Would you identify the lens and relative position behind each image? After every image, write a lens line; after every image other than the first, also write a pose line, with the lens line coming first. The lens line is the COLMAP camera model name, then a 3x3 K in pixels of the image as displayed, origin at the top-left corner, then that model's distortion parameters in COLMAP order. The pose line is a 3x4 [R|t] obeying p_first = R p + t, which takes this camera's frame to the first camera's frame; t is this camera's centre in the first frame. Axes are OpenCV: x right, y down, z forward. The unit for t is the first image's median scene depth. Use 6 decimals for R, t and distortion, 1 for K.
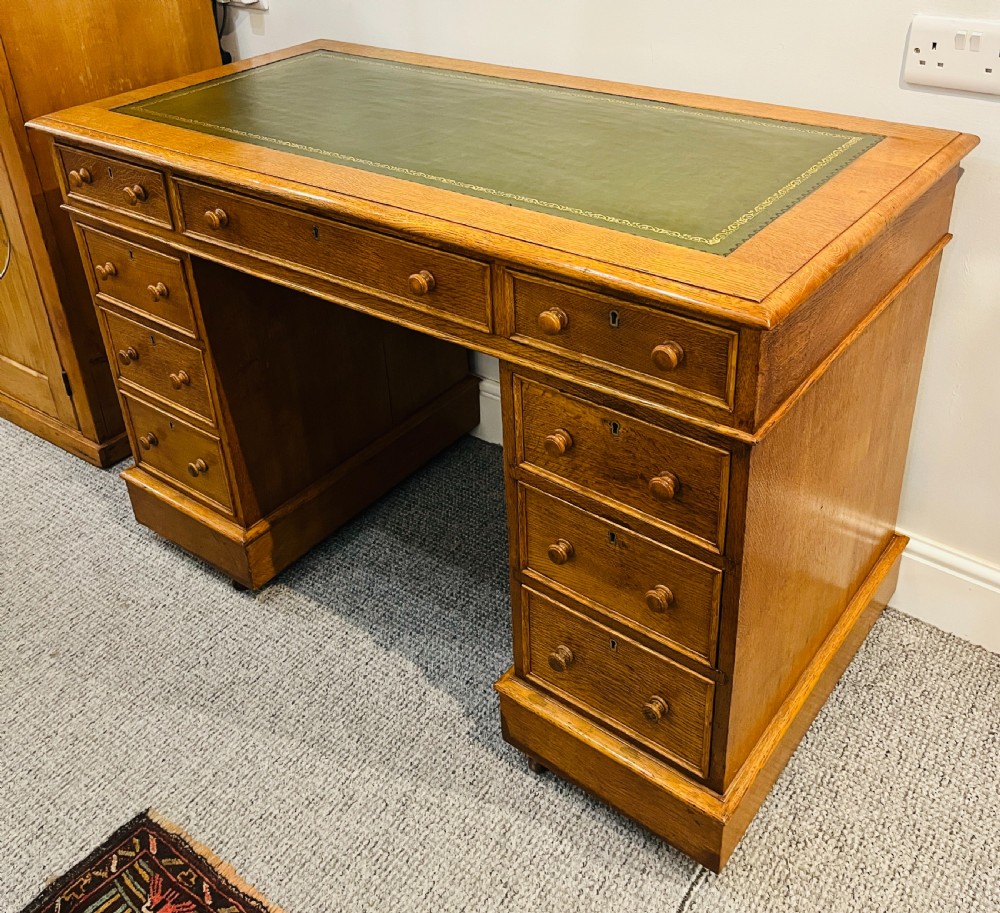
lens RADIAL K [[1013.8, 0, 497.8], [0, 1013.8, 322.2], [0, 0, 1]] dist [0.030595, 0.000000]
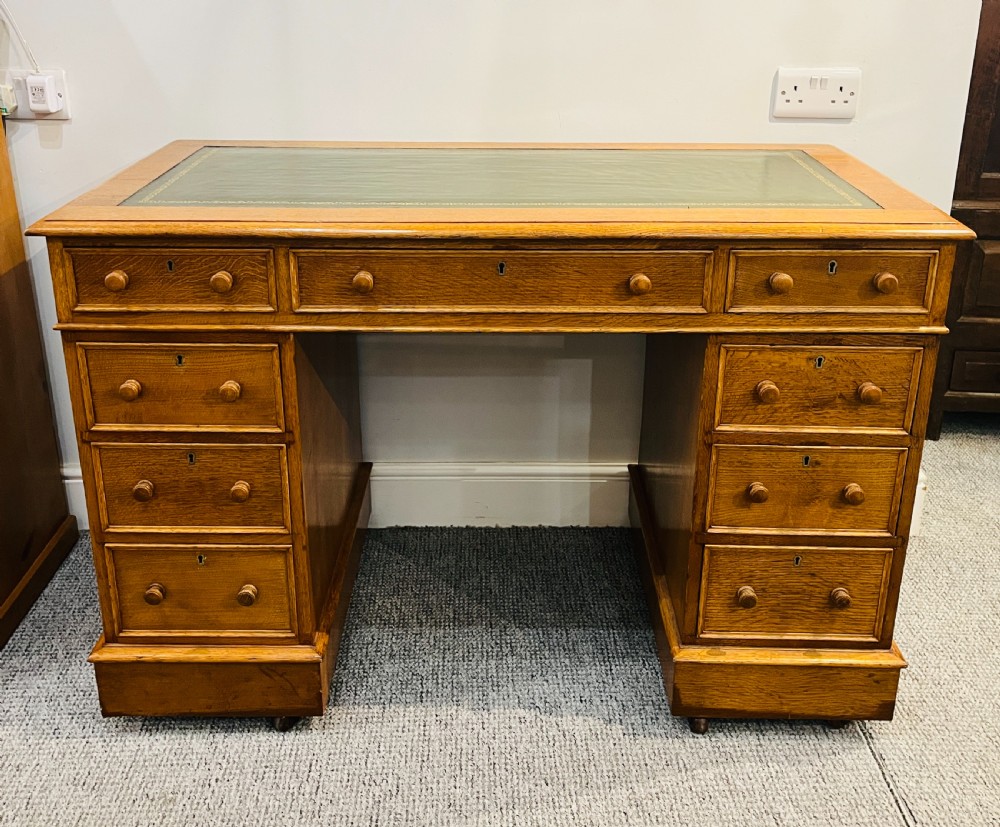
lens RADIAL K [[1049.6, 0, 490.1], [0, 1049.6, 323.4], [0, 0, 1]] dist [0.029276, 0.000000]
pose [[0.797408, -0.160206, 0.581786, -0.738346], [0.245928, 0.966693, -0.070876, 0.037697], [-0.551054, 0.199595, 0.810248, 0.112905]]
